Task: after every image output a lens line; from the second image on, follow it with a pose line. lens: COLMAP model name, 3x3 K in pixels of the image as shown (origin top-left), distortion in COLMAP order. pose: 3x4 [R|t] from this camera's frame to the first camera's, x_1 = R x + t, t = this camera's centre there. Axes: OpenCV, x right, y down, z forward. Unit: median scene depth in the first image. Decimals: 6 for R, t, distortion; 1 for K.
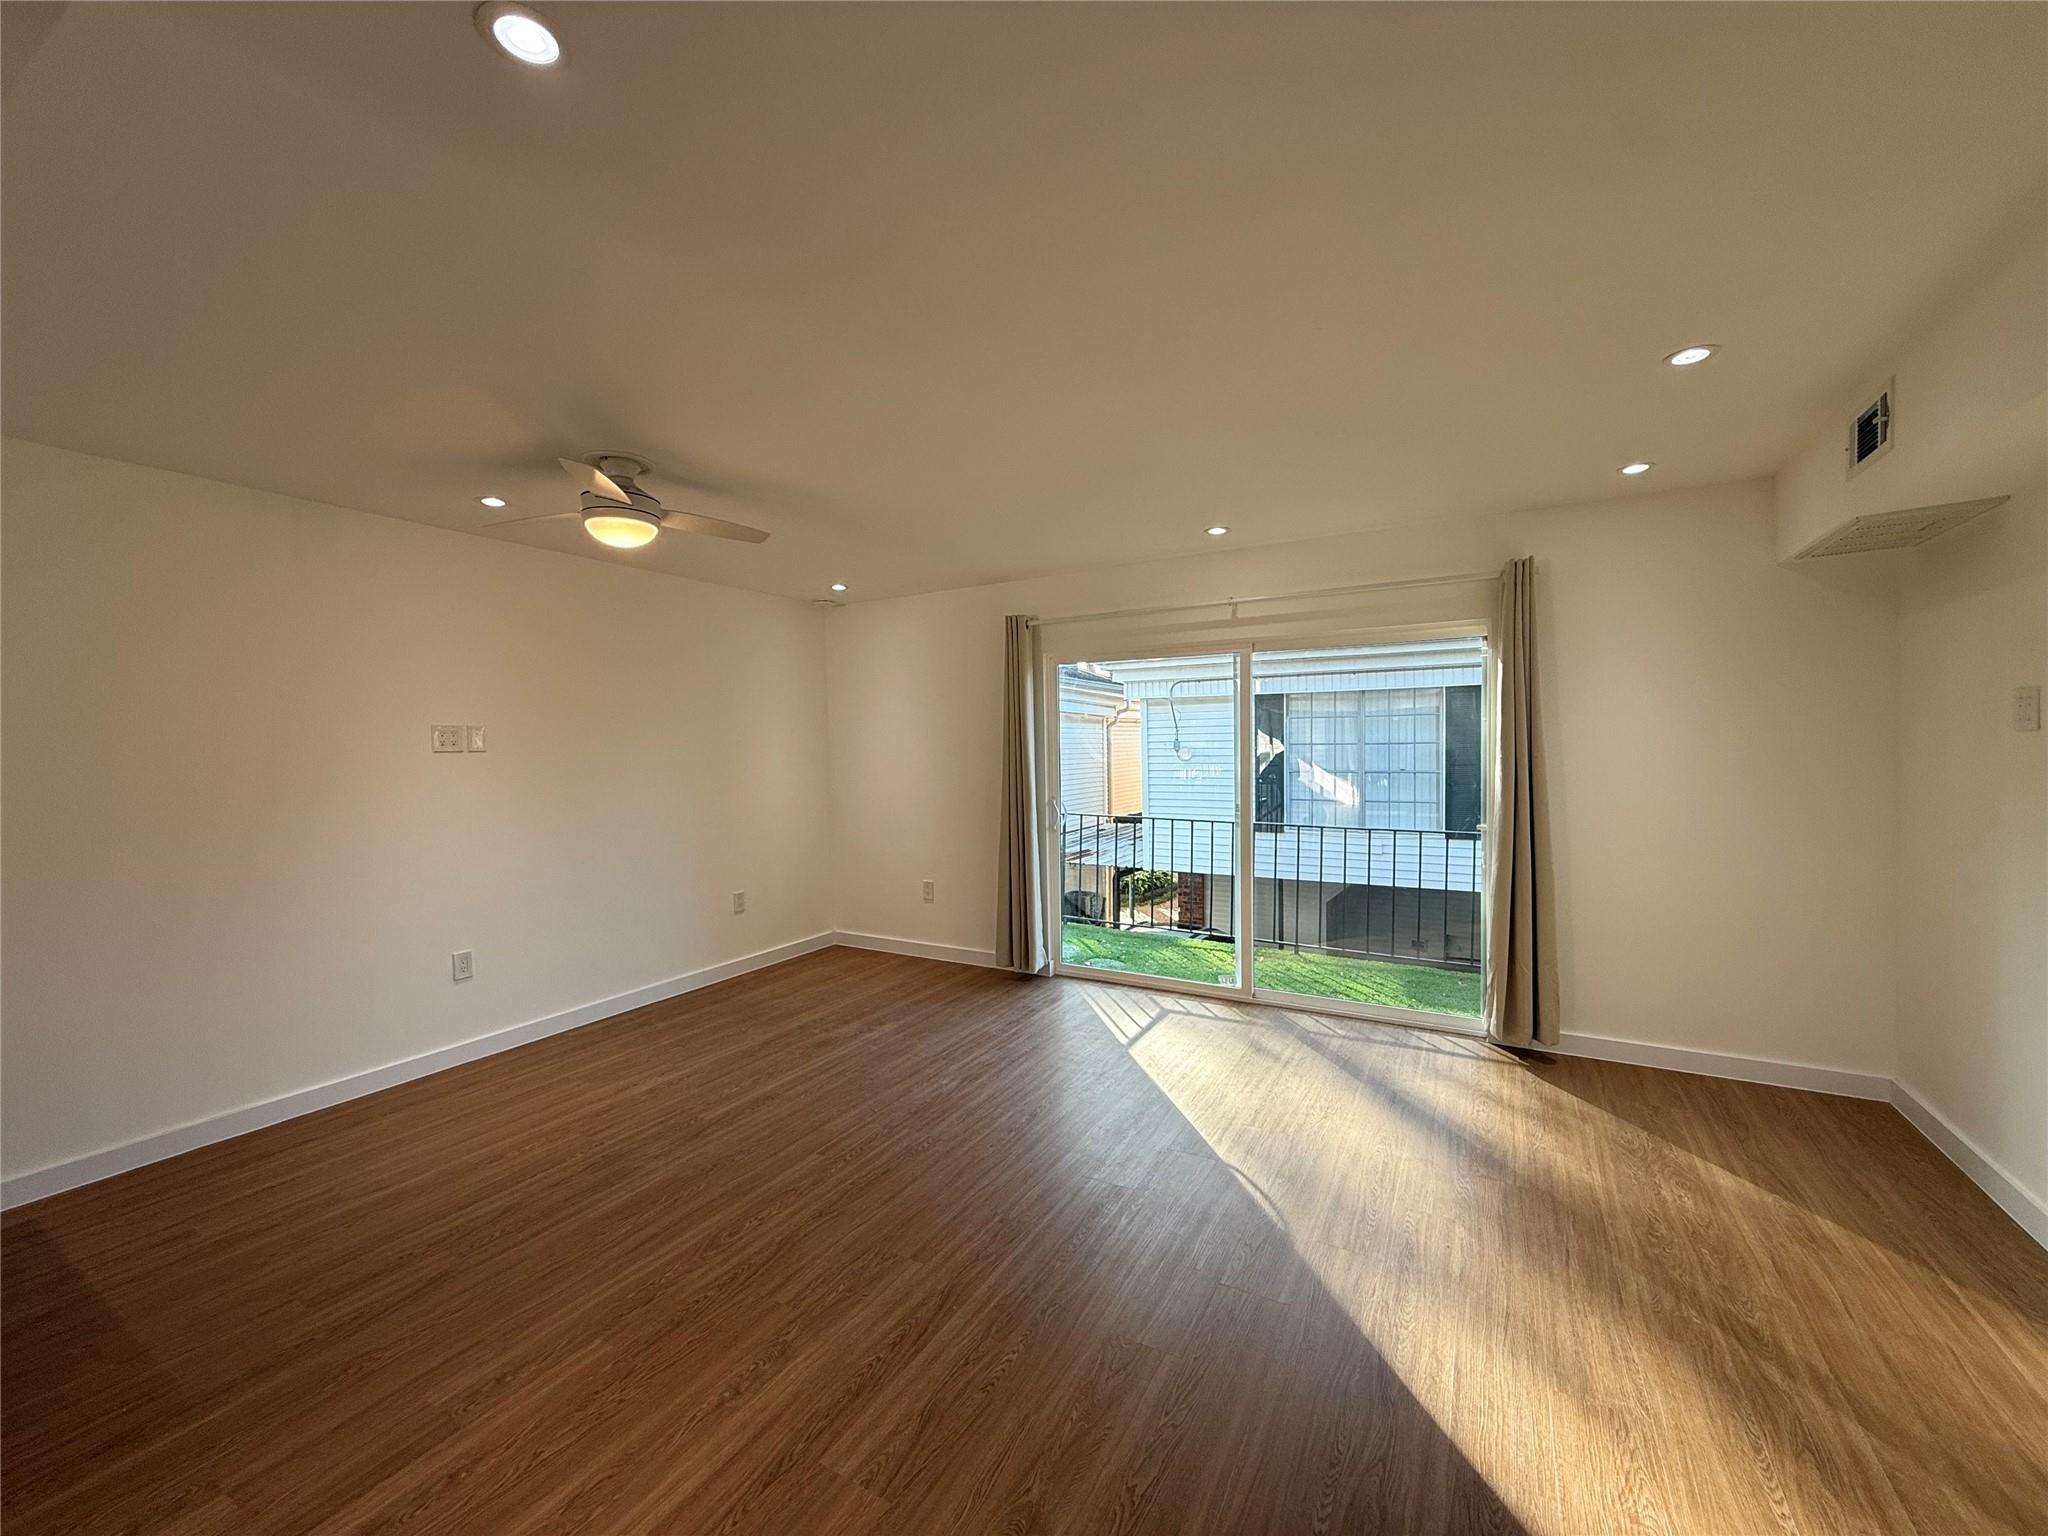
lens RADIAL K [[818.1, 0, 1024.0], [0, 818.1, 768.0], [0, 0, 1]] dist [0.000900, 0.000218]
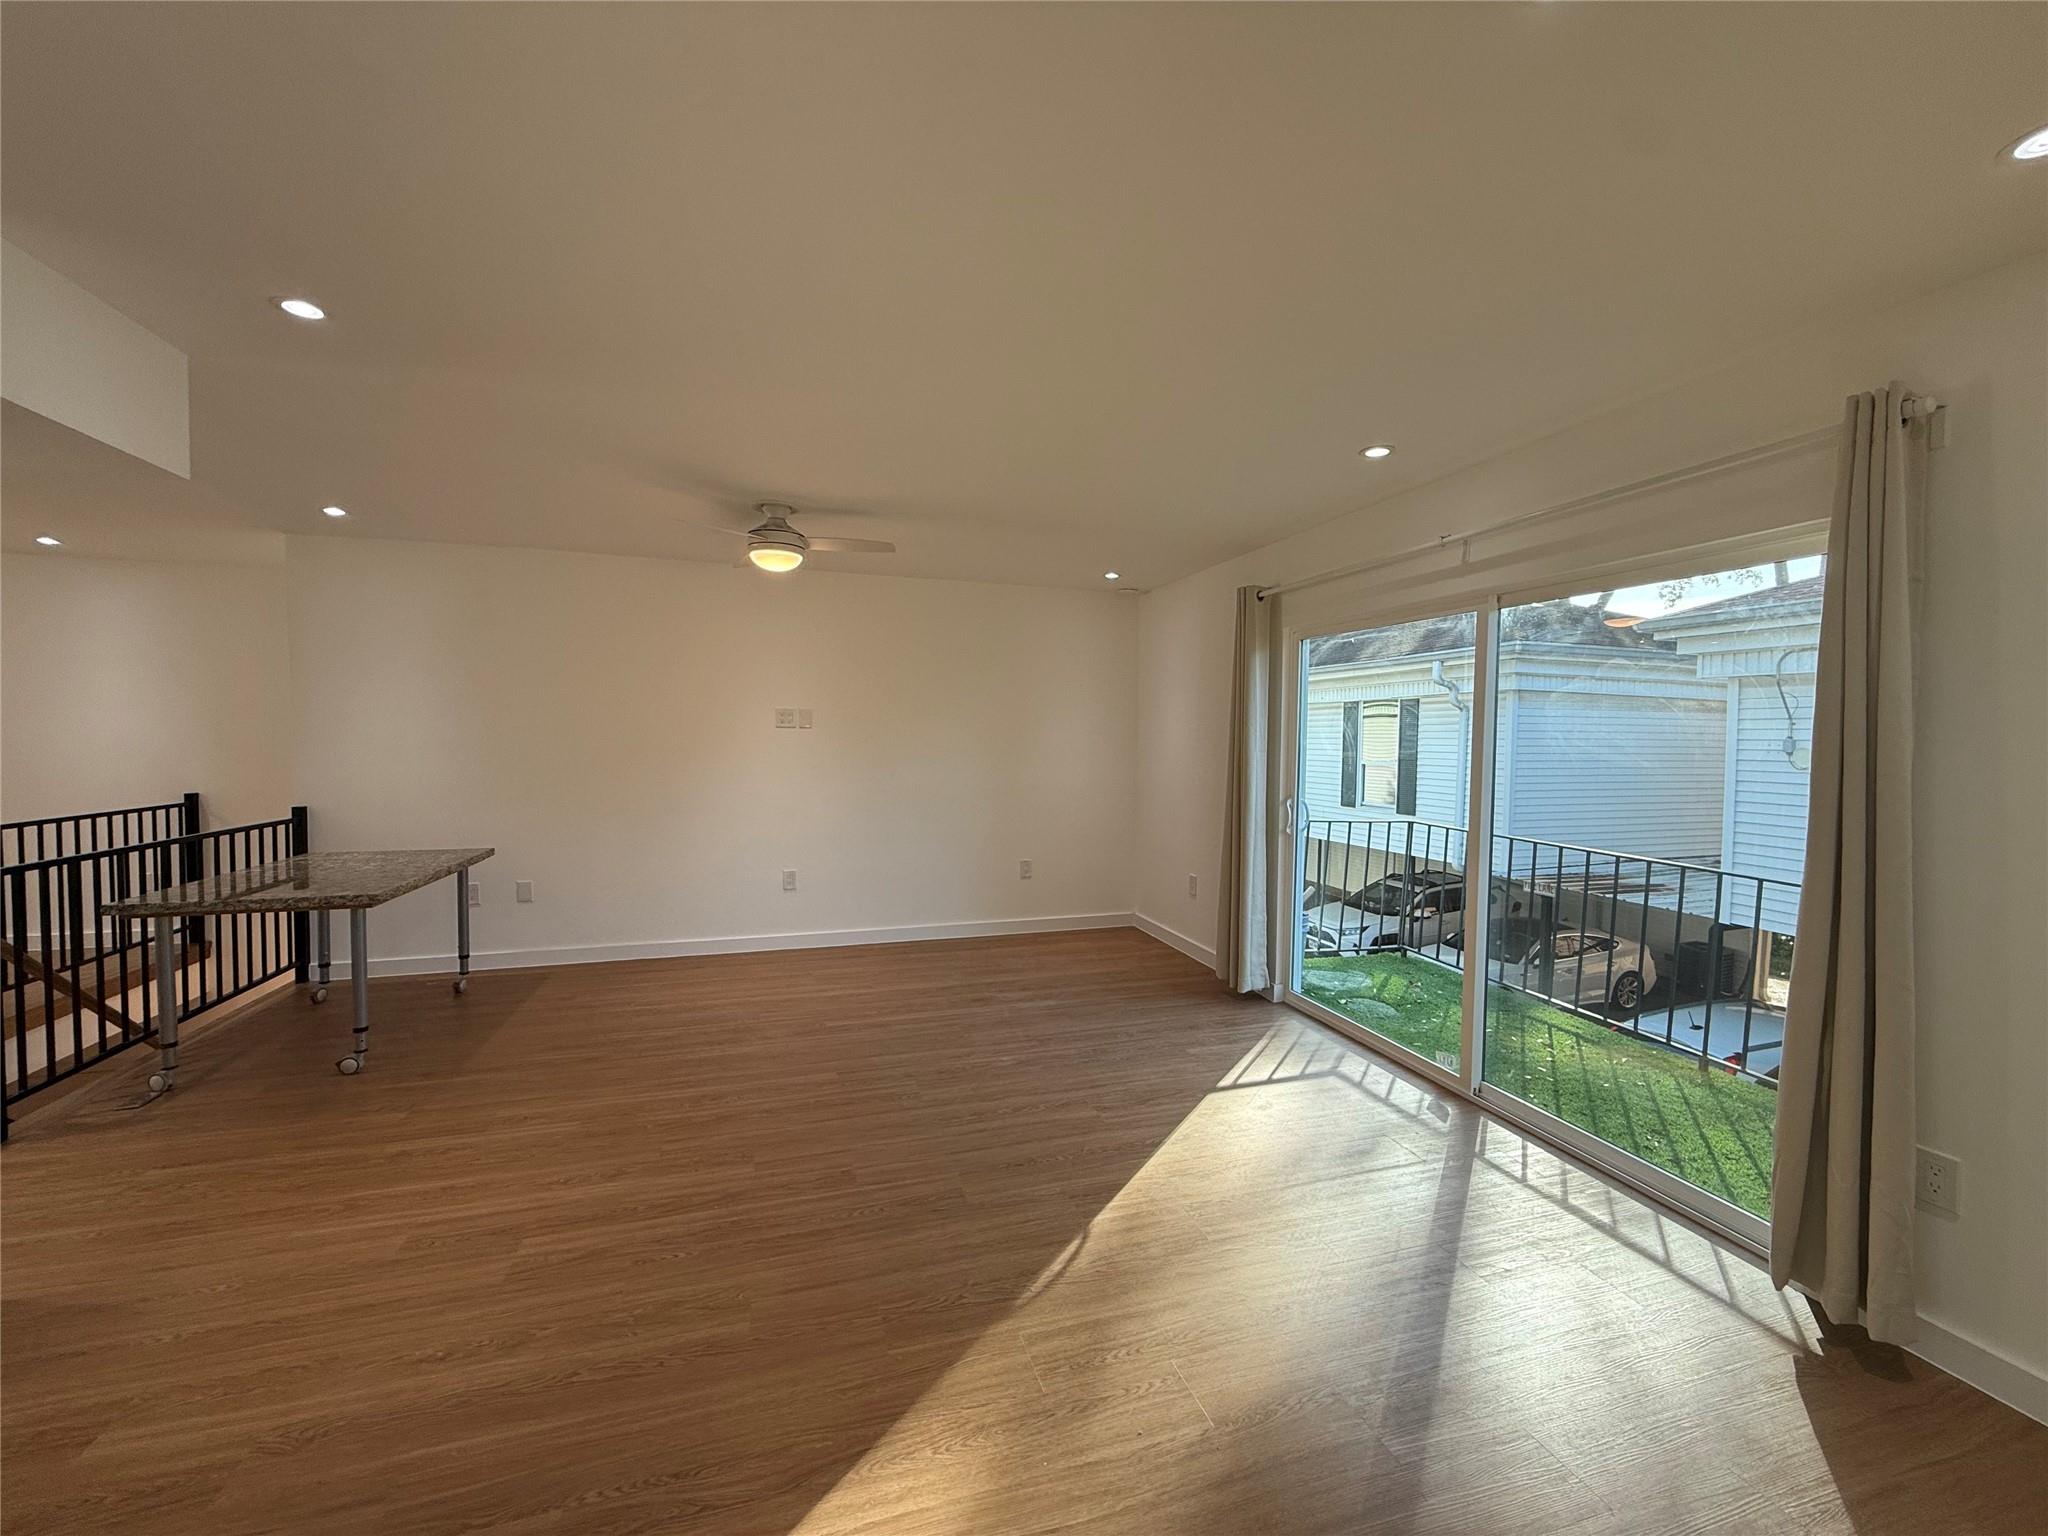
lens RADIAL K [[821.0, 0, 1025.9], [0, 821.0, 758.0], [0, 0, 1]] dist [0.000670, 0.000126]
pose [[0.729397, 0.042634, -0.682761, 0.498955], [-0.042095, 0.998962, 0.017408, -0.007772], [0.682795, 0.016044, 0.730434, 0.217979]]
